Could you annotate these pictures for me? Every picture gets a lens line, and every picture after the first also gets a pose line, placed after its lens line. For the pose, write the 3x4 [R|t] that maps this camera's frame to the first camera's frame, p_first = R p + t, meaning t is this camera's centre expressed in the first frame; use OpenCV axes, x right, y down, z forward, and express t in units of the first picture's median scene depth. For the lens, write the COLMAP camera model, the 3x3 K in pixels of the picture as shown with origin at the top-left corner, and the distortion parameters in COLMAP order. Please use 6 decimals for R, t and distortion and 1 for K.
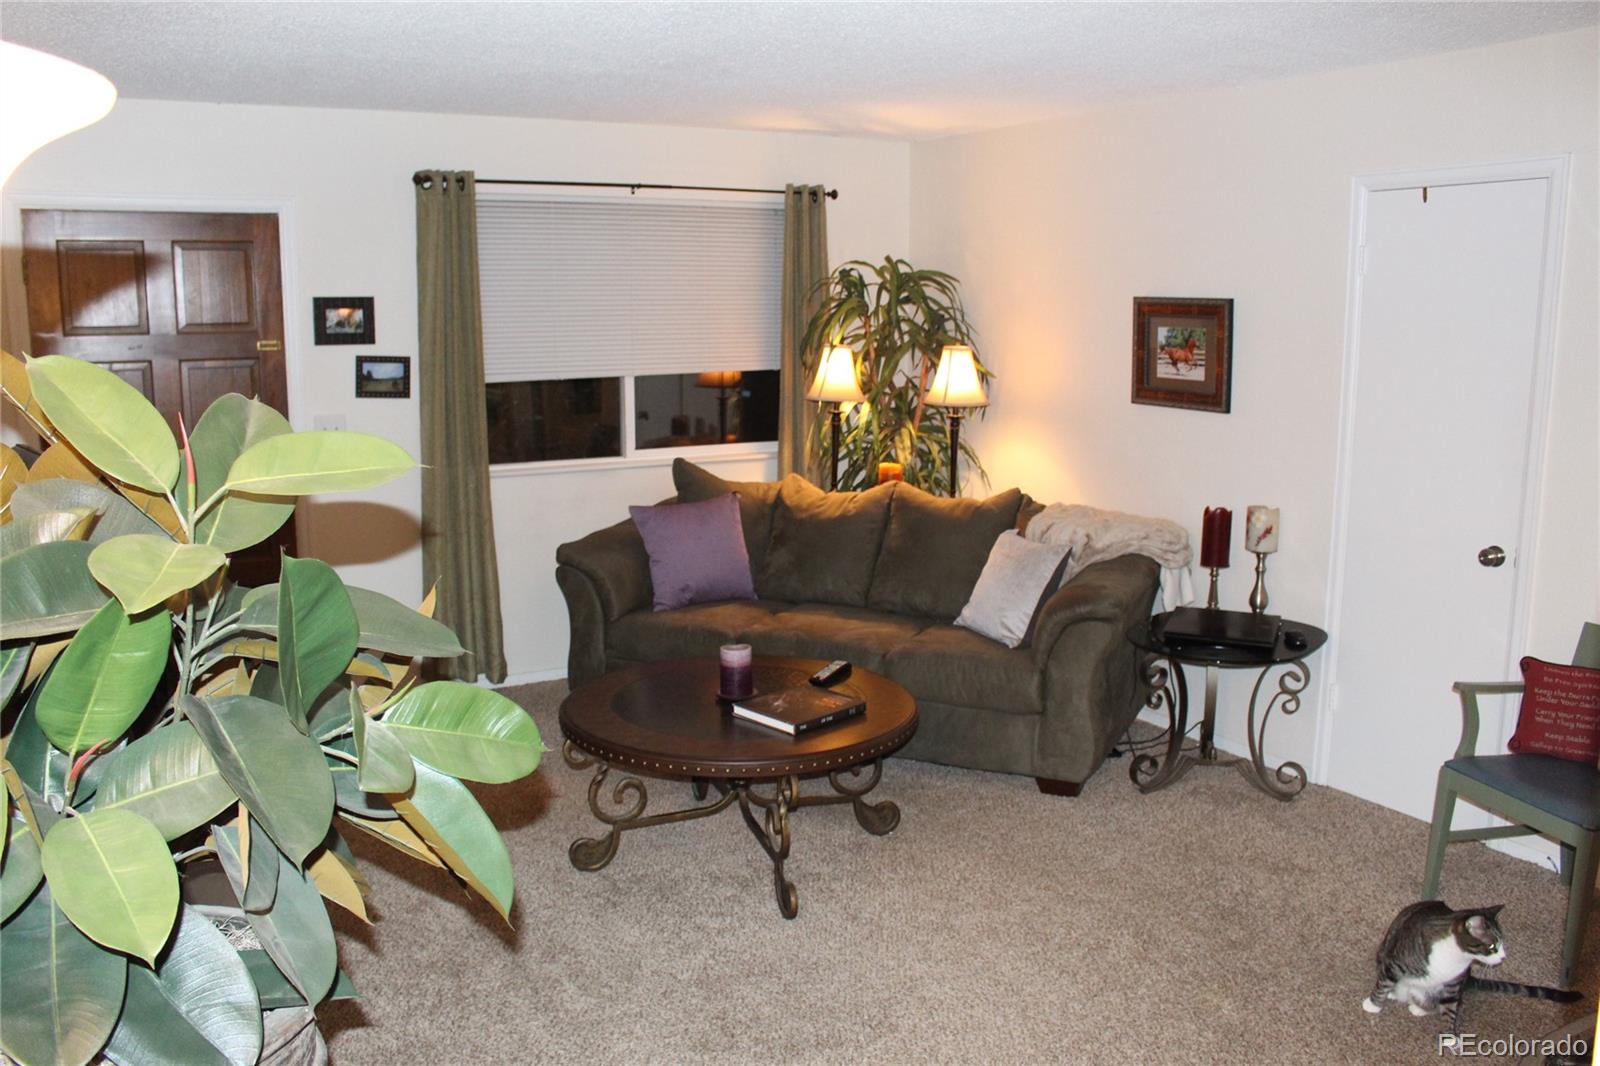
lens RADIAL K [[1407.5, 0, 799.4], [0, 1407.5, 526.5], [0, 0, 1]] dist [-0.046986, -0.002569]
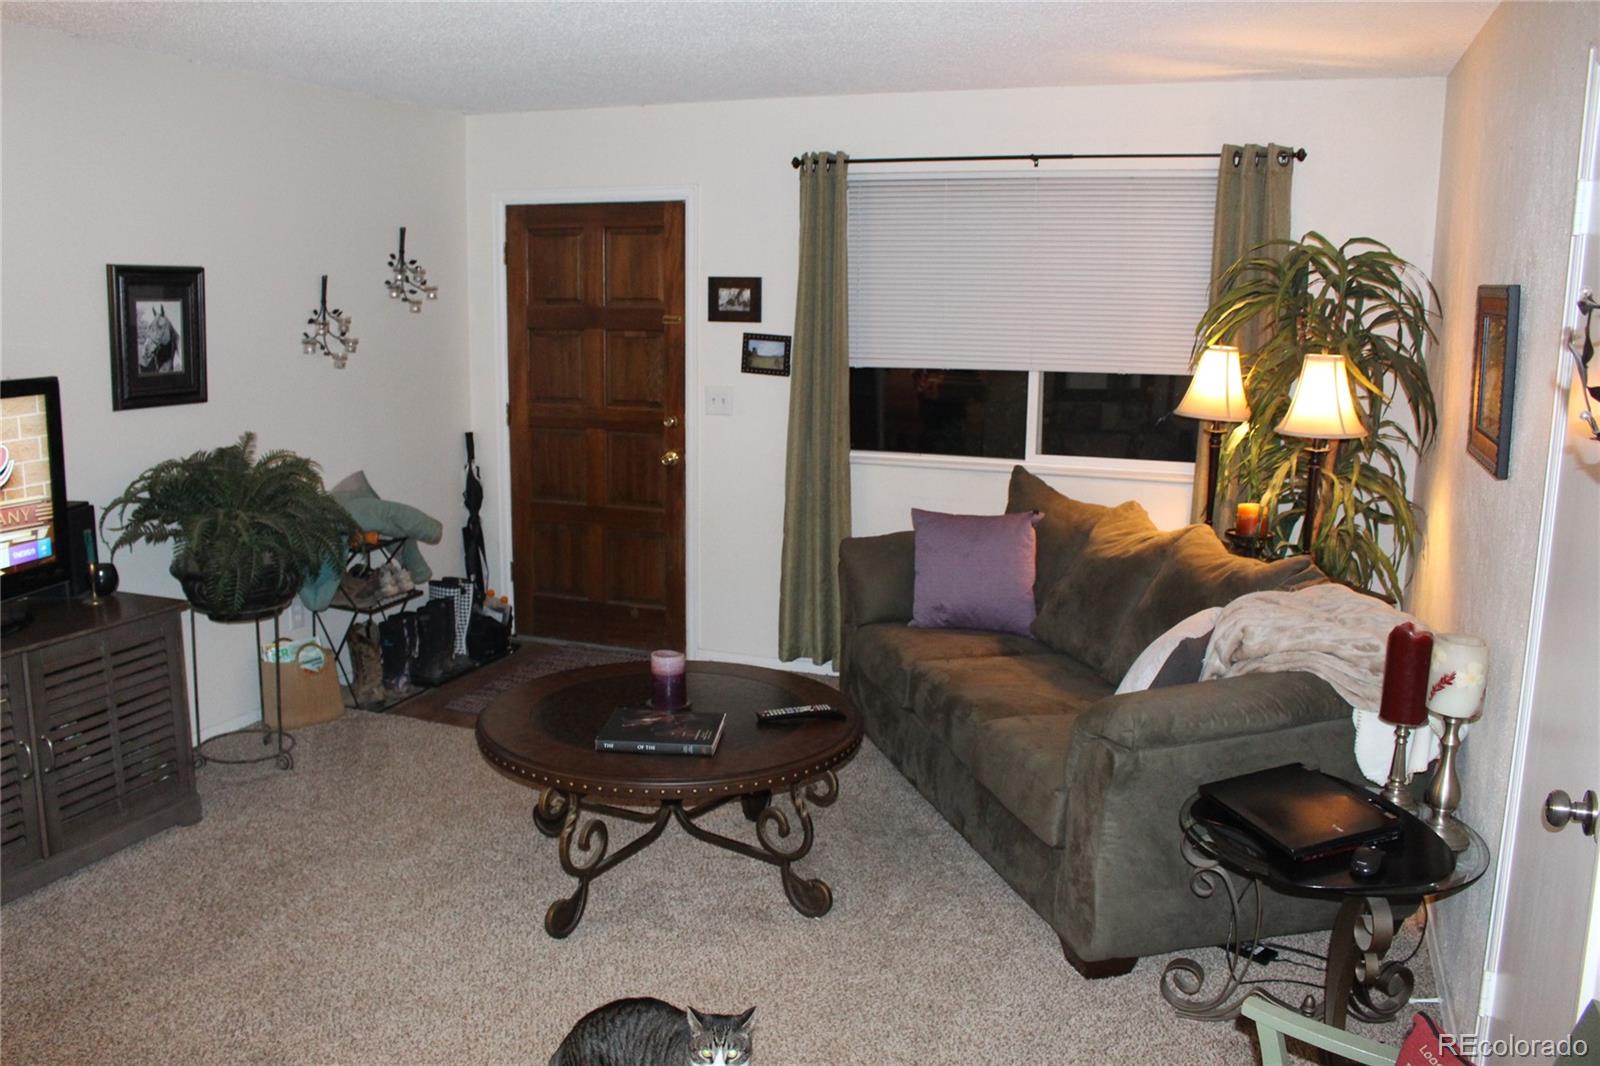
lens RADIAL K [[1407.5, 0, 798.9], [0, 1407.5, 534.6], [0, 0, 1]] dist [-0.046986, -0.002569]
pose [[0.623865, 0.147284, -0.767528, 0.542618], [-0.140601, 0.987210, 0.075155, -0.056552], [0.768781, 0.061029, 0.636594, 0.360275]]
